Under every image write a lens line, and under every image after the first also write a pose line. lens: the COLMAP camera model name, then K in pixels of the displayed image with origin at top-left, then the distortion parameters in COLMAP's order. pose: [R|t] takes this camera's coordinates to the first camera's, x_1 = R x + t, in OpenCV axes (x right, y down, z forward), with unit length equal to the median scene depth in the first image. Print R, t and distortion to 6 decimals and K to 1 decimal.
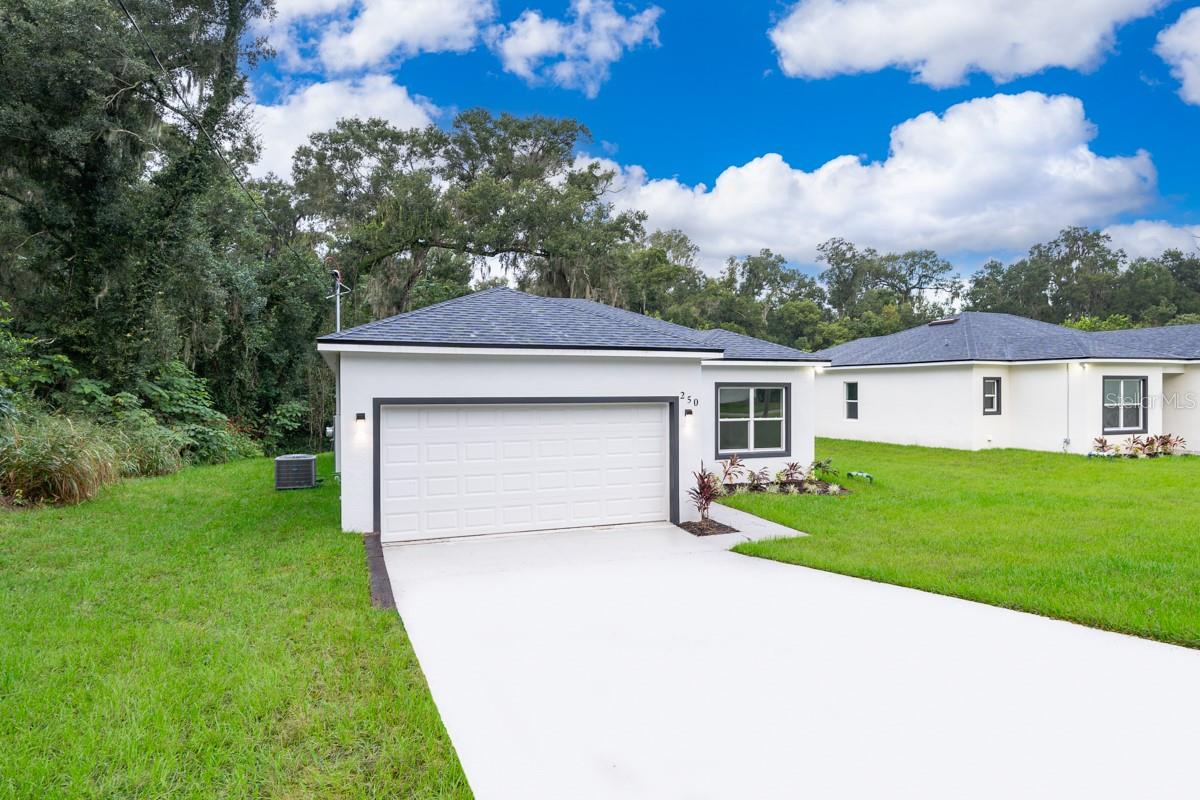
lens RADIAL K [[655.9, 0, 600.0], [0, 655.9, 400.0], [0, 0, 1]] dist [0.000930, 0.001476]
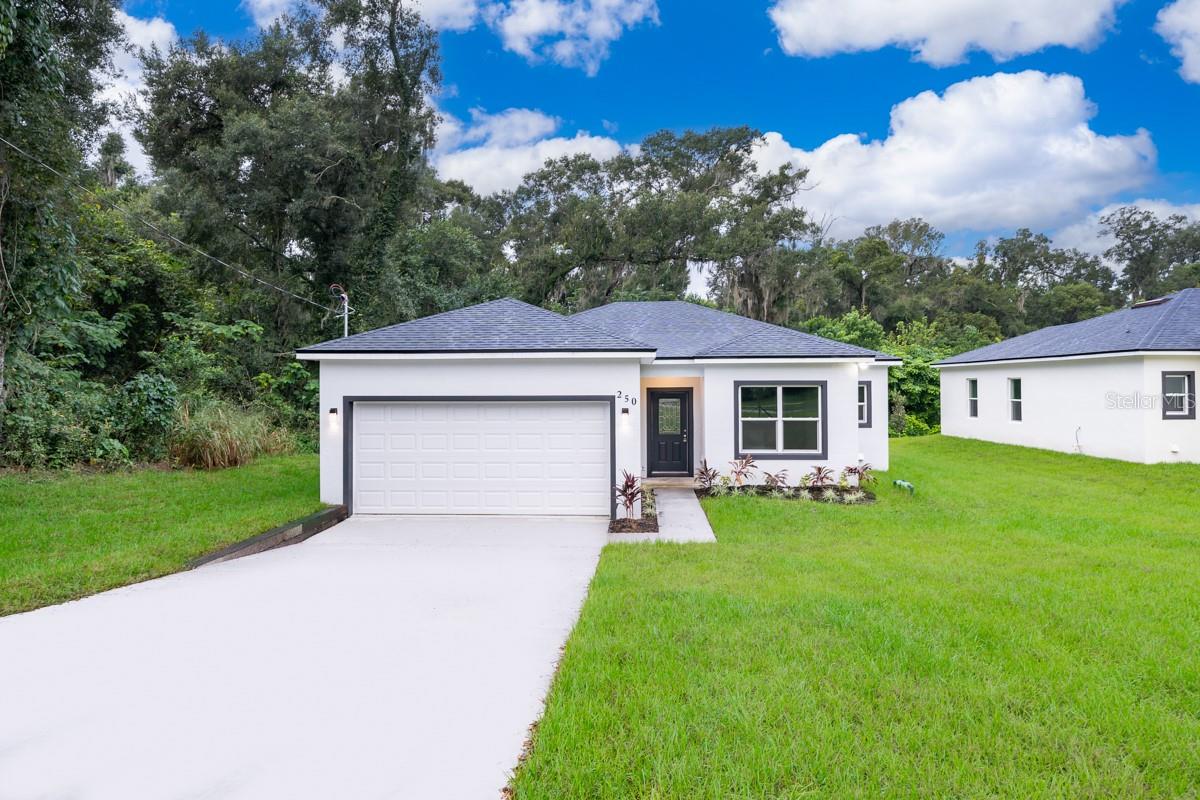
lens RADIAL K [[608.0, 0, 596.5], [0, 608.0, 388.8], [0, 0, 1]] dist [0.001737, 0.000487]
pose [[0.920464, 0.000020, -0.390827, 0.241177], [-0.004487, 0.999935, -0.010517, -0.003048], [0.390801, 0.011434, 0.920404, 0.056506]]
